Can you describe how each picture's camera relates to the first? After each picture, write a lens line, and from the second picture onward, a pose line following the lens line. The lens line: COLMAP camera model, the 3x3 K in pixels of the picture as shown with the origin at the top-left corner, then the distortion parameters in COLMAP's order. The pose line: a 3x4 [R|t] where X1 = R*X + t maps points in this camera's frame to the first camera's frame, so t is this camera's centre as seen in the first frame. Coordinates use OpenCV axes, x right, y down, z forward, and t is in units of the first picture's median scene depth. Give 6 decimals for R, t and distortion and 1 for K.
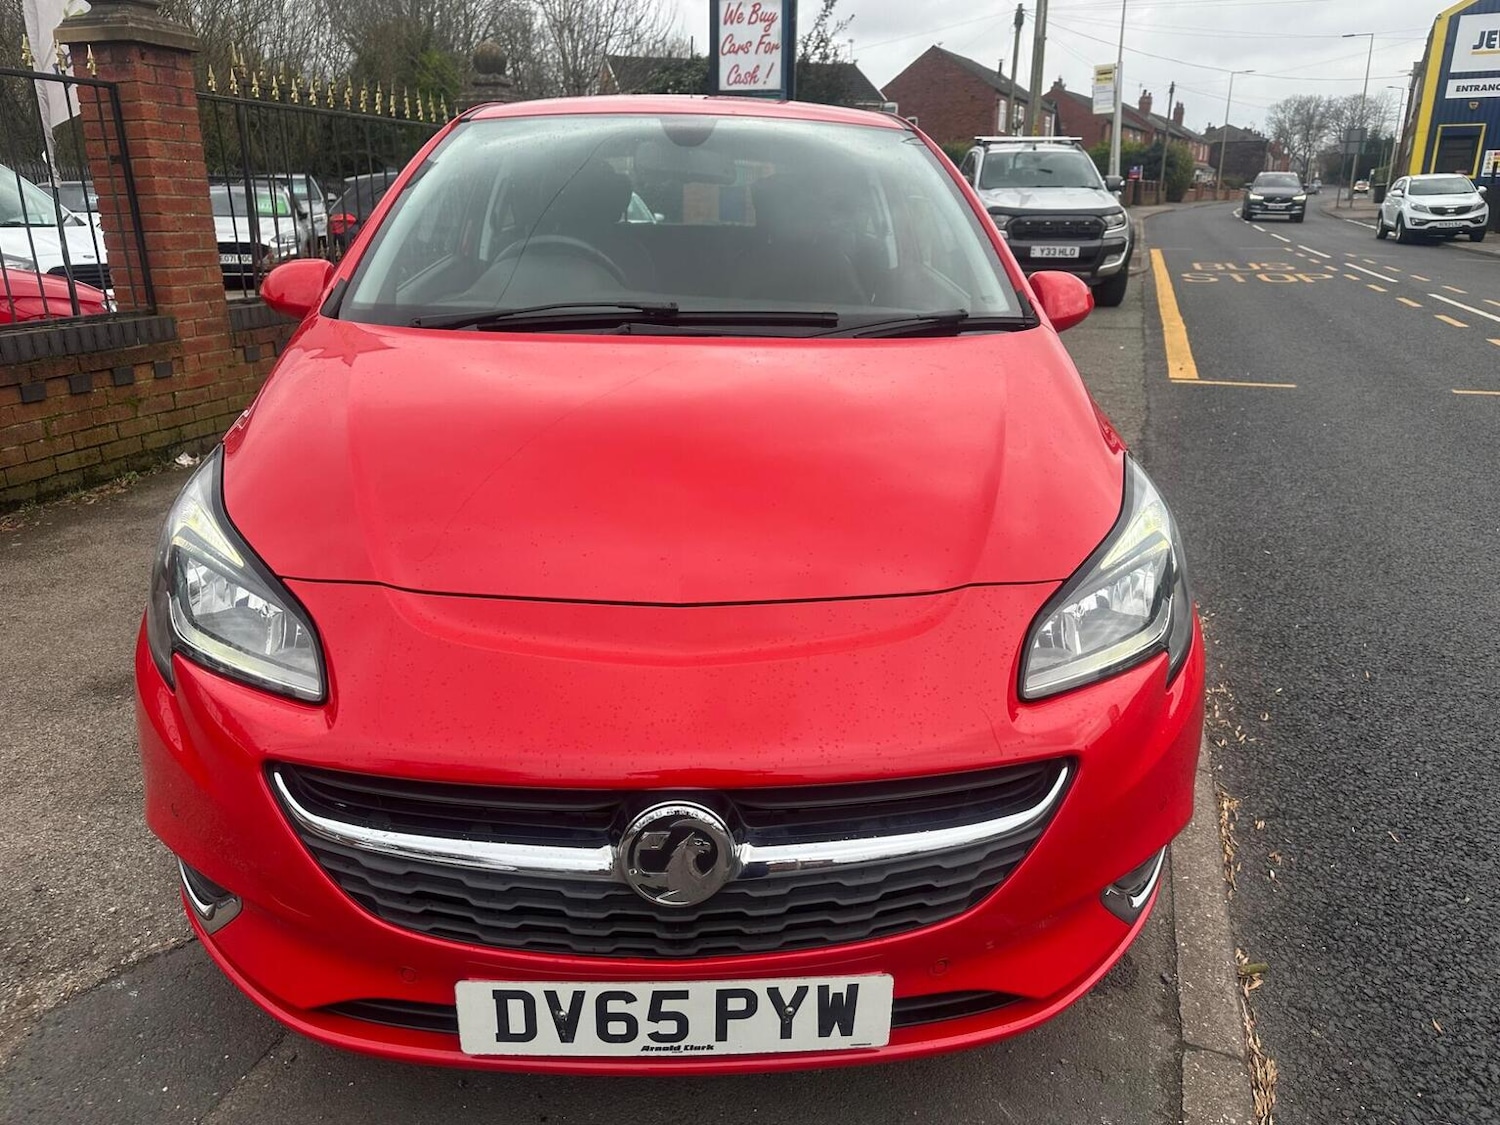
lens RADIAL K [[1083.9, 0, 756.3], [0, 1083.9, 562.7], [0, 0, 1]] dist [0.021794, -0.026941]
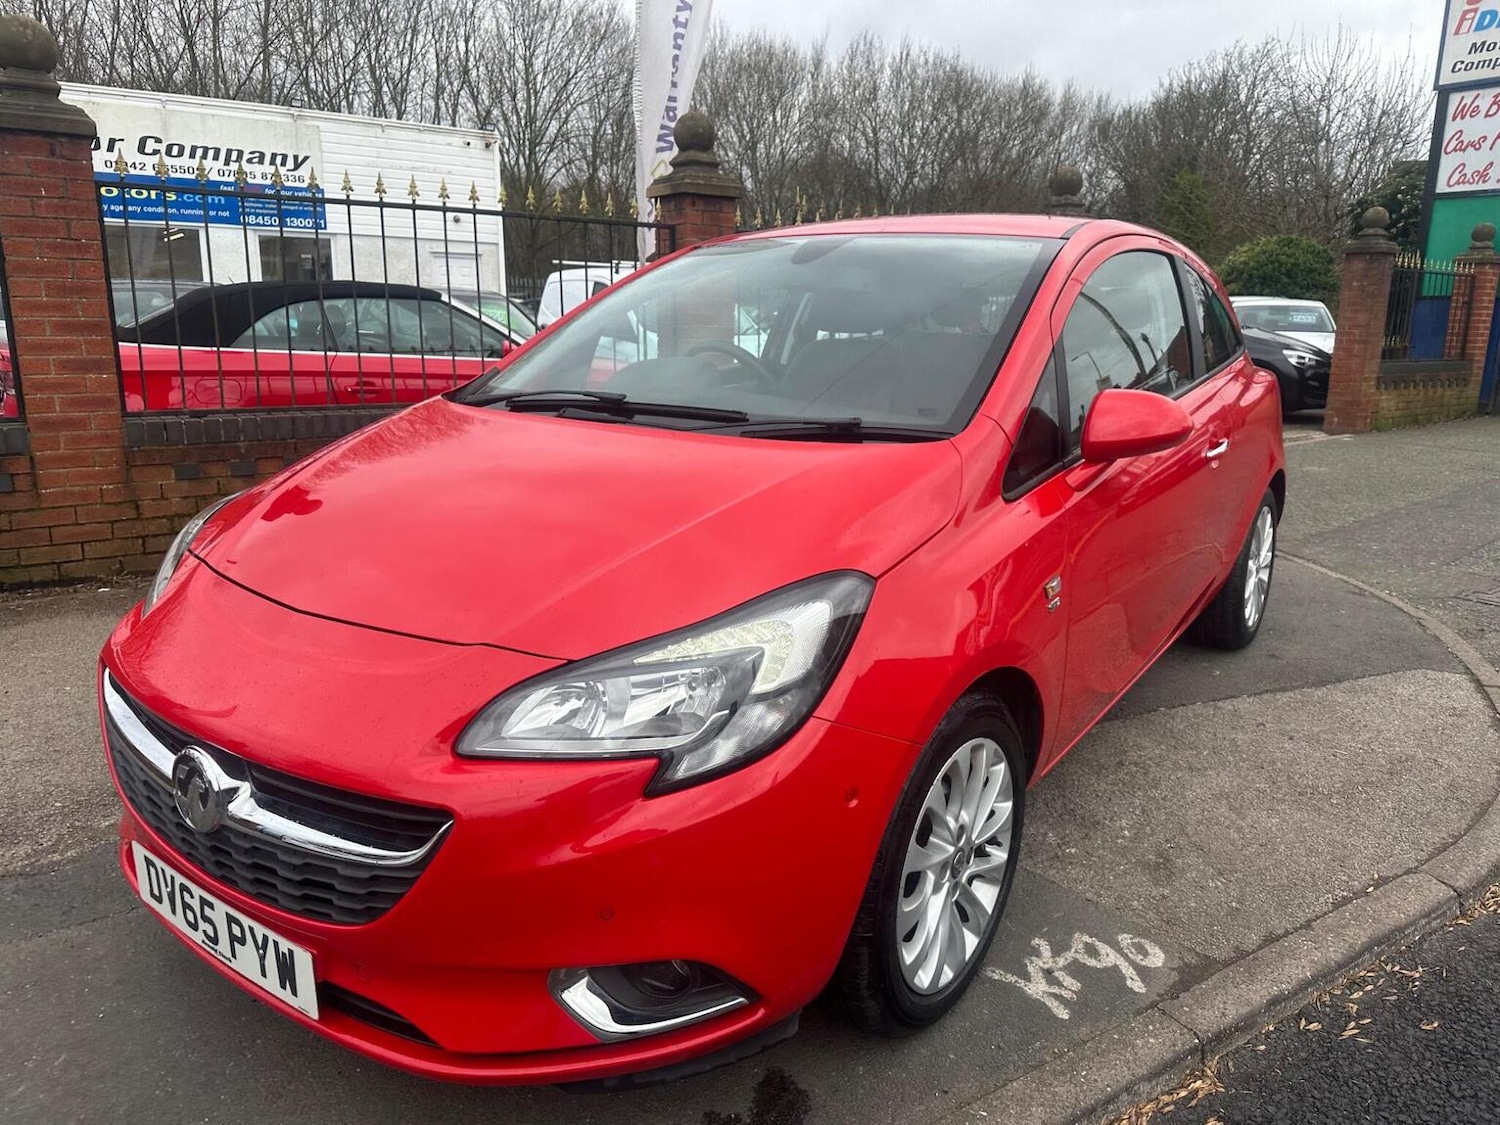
lens RADIAL K [[1084.1, 0, 744.2], [0, 1084.1, 542.5], [0, 0, 1]] dist [0.009628, -0.014114]
pose [[0.775509, 0.133958, -0.616961, 0.333810], [-0.203773, 0.978039, -0.043782, -0.027378], [0.597547, 0.159673, 0.785775, 0.086819]]
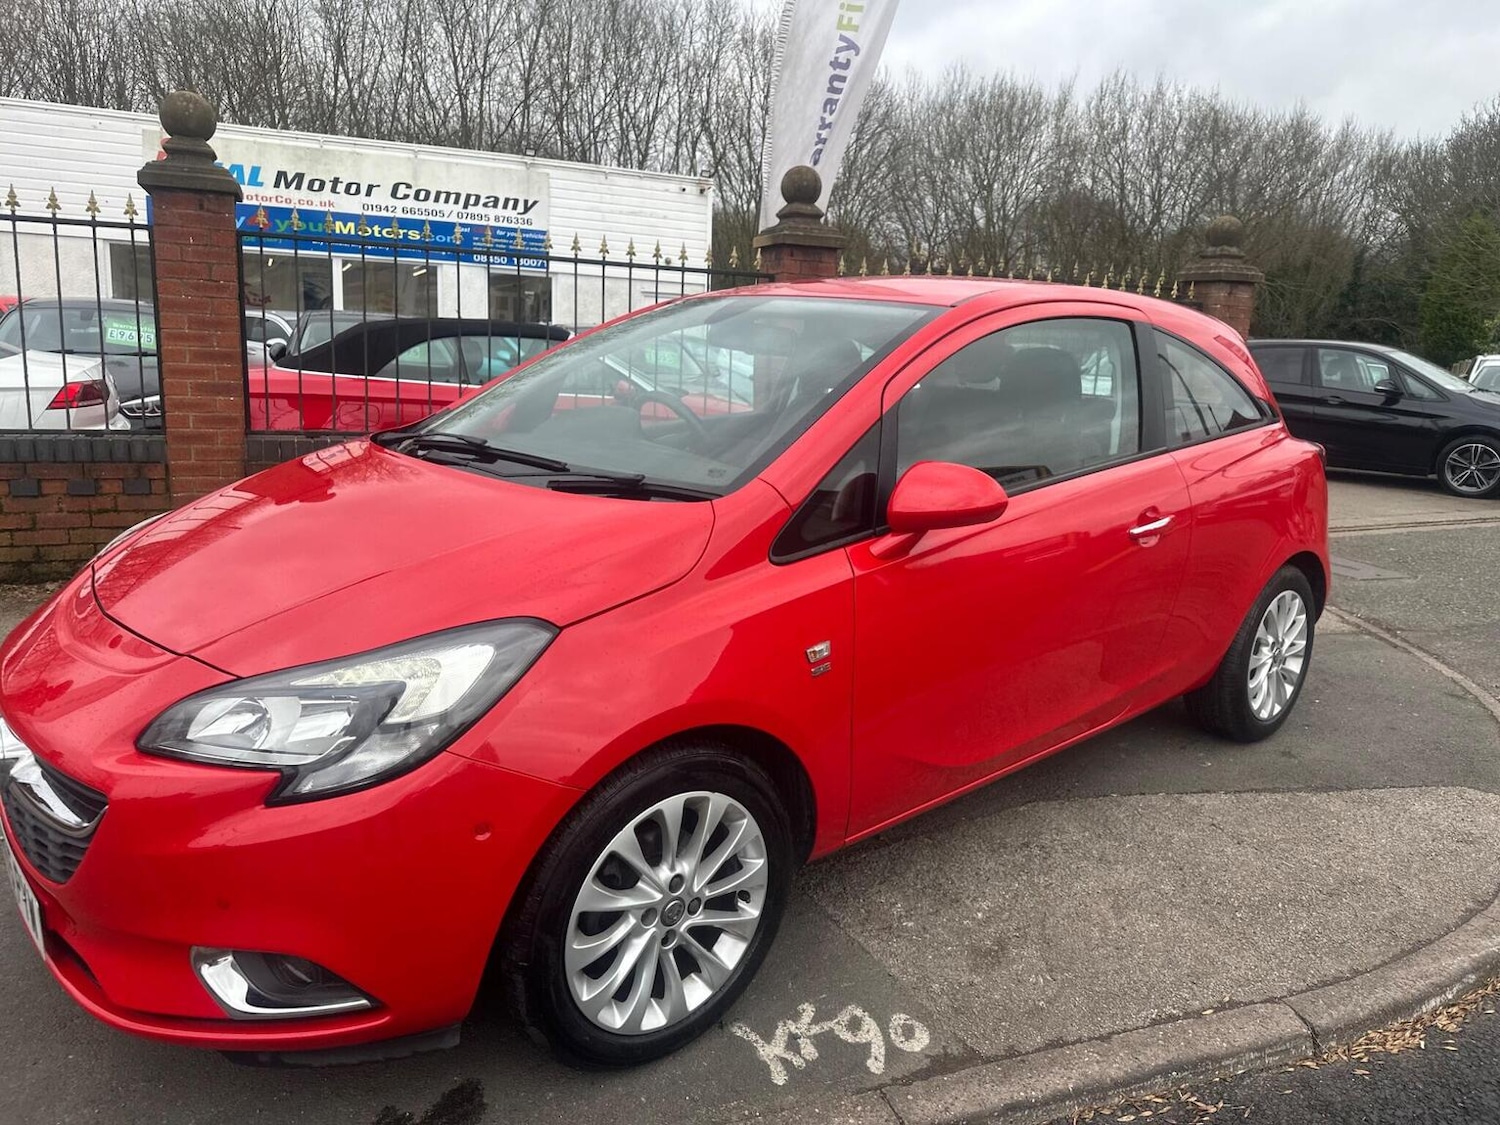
lens RADIAL K [[1081.7, 0, 746.9], [0, 1081.7, 543.0], [0, 0, 1]] dist [0.019524, -0.027403]
pose [[0.613527, 0.162733, -0.772724, 0.485472], [-0.281919, 0.959190, -0.021835, -0.081759], [0.737636, 0.231242, 0.634367, 0.201700]]
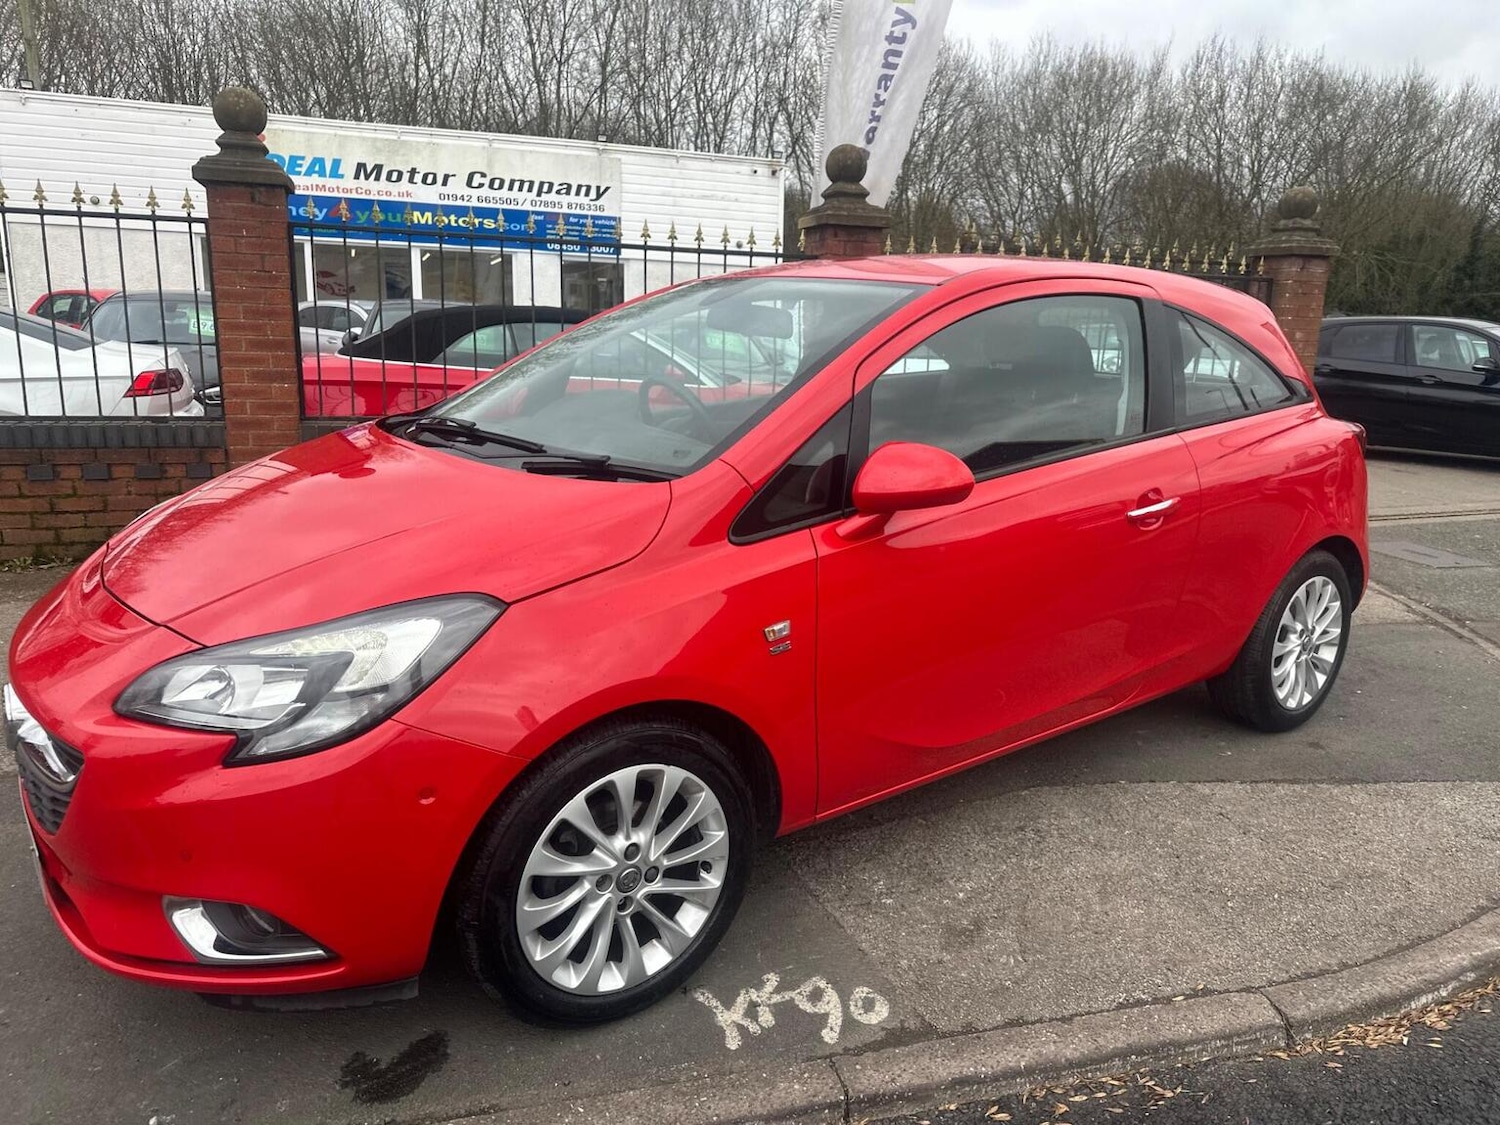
lens RADIAL K [[1081.1, 0, 741.9], [0, 1081.1, 561.5], [0, 0, 1]] dist [0.027717, -0.035135]
pose [[0.546216, 0.189386, -0.815954, 0.522390], [-0.286448, 0.957610, 0.030511, -0.094170], [0.787144, 0.217063, 0.577311, 0.239162]]
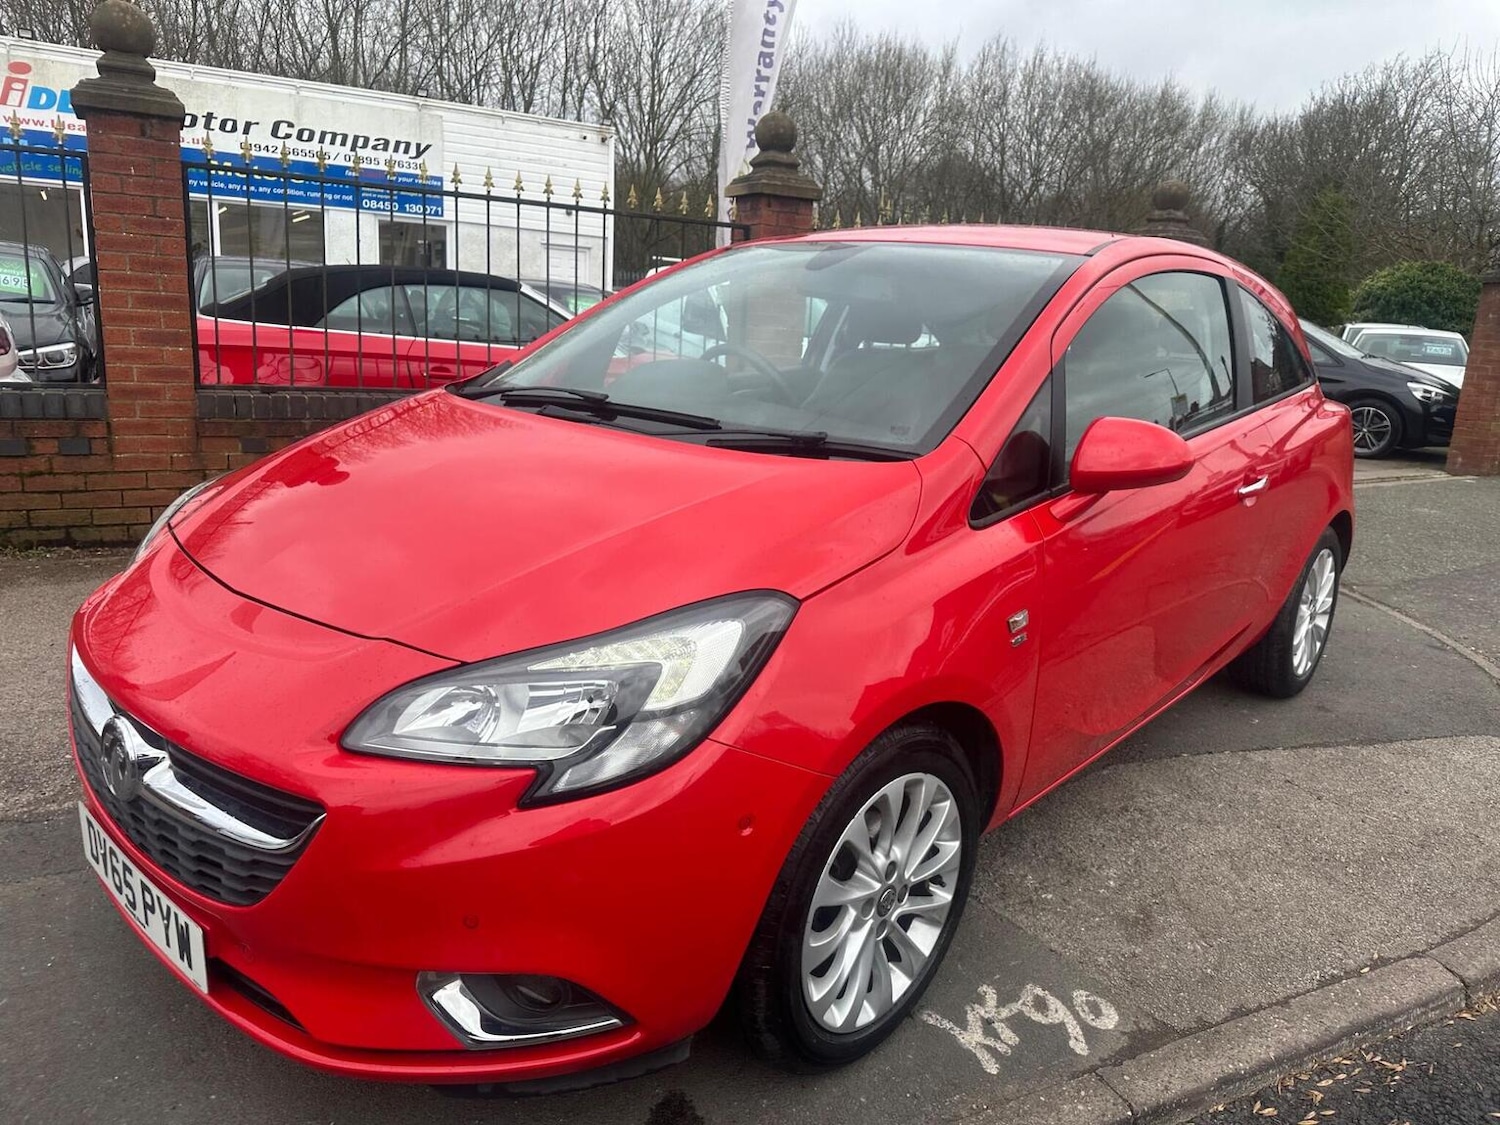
lens RADIAL K [[1083.6, 0, 742.3], [0, 1083.6, 549.5], [0, 0, 1]] dist [0.007195, -0.011514]
pose [[0.700634, 0.187768, -0.688371, 0.371951], [-0.272179, 0.962136, -0.014585, -0.046984], [0.659568, 0.197579, 0.725212, 0.132602]]
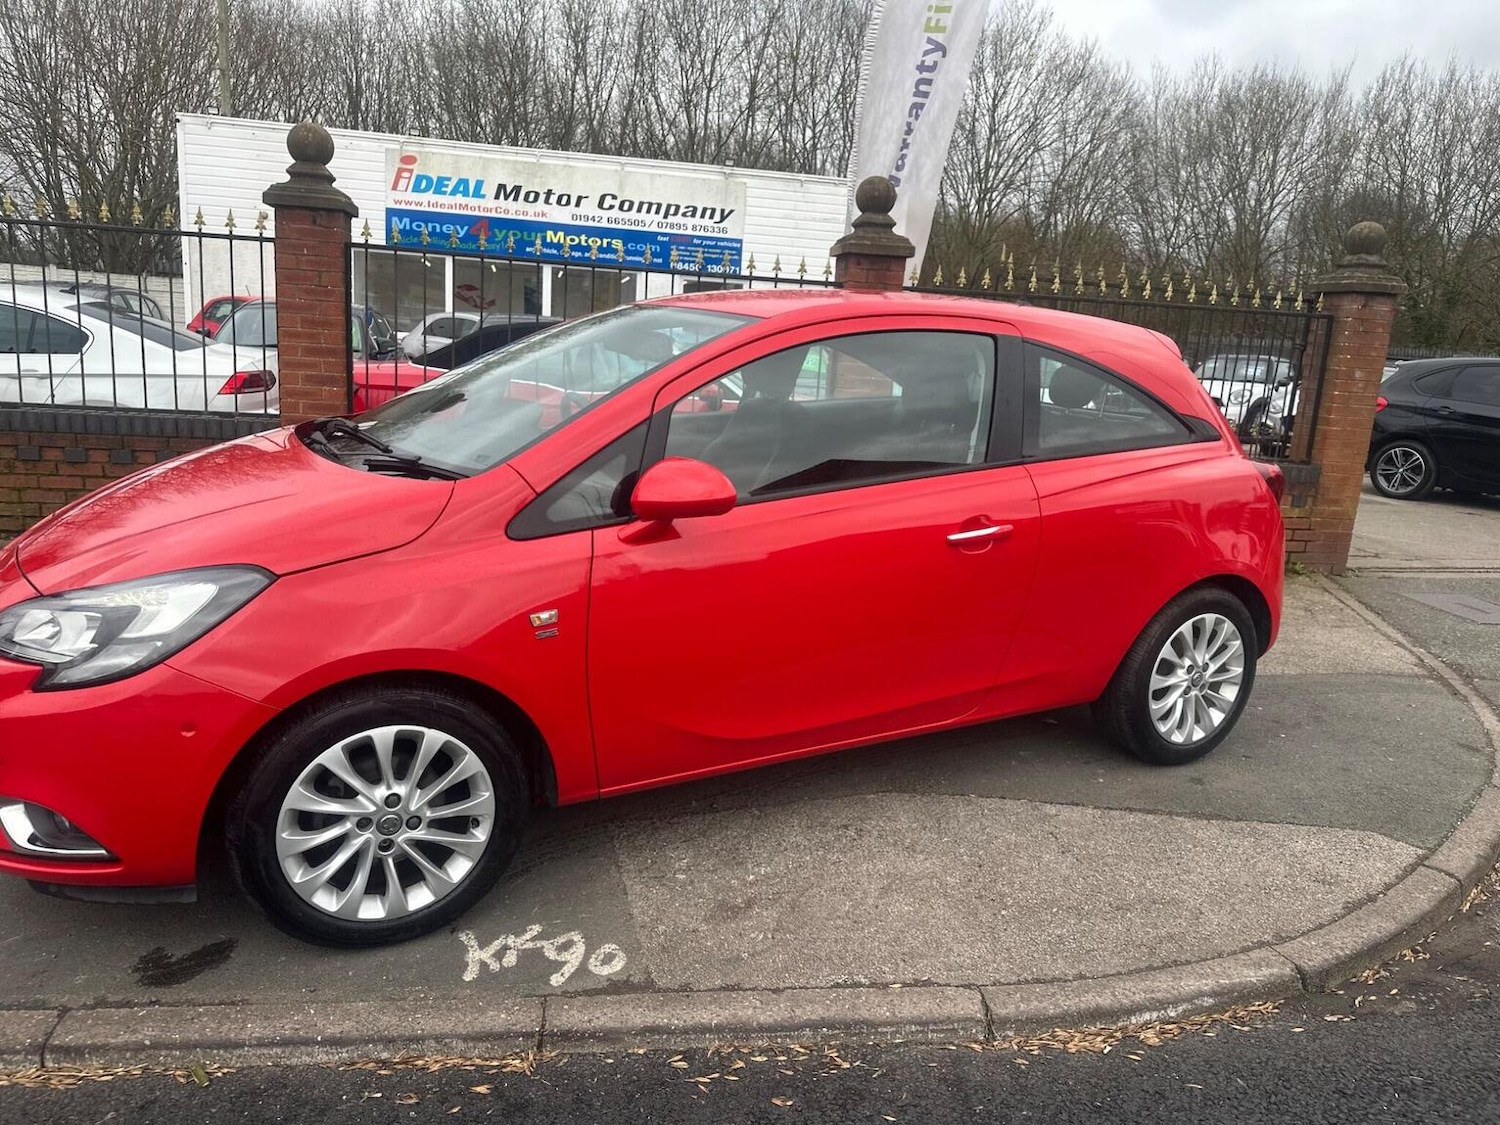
lens RADIAL K [[1078.5, 0, 750.0], [0, 1078.5, 562.5], [0, 0, 1]] dist [0.051078, -0.066324]
pose [[0.418324, 0.204437, -0.884992, 0.662712], [-0.336488, 0.939896, 0.058067, -0.146763], [0.843671, 0.273499, 0.461972, 0.362199]]
